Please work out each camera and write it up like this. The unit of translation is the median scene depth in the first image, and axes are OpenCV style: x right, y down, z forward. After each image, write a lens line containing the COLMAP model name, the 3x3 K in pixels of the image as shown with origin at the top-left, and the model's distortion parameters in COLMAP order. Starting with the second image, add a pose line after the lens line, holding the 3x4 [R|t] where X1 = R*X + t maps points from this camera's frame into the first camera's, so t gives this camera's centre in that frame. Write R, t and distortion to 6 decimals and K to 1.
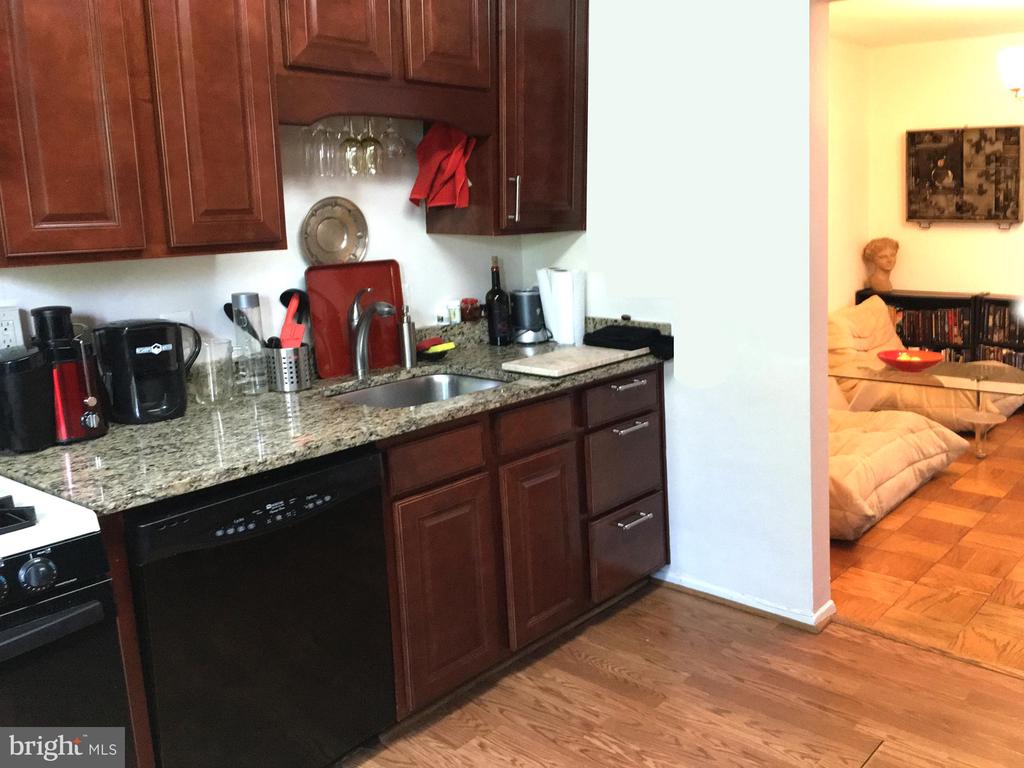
lens RADIAL K [[870.4, 0, 514.4], [0, 870.4, 382.9], [0, 0, 1]] dist [0.071333, -0.102683]
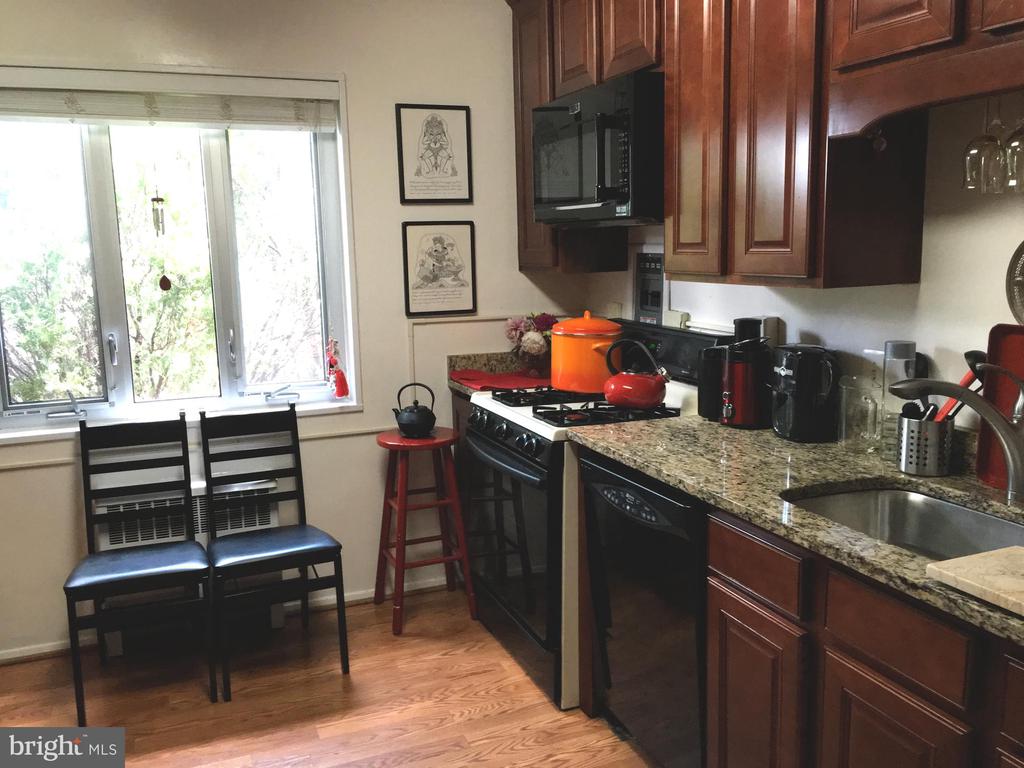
lens RADIAL K [[870.4, 0, 514.4], [0, 870.4, 382.9], [0, 0, 1]] dist [0.071333, -0.102683]
pose [[-0.435474, 0.155217, -0.886719, 0.726109], [-0.176781, 0.951097, 0.253304, -0.247684], [0.882673, 0.267062, -0.386739, 1.122057]]
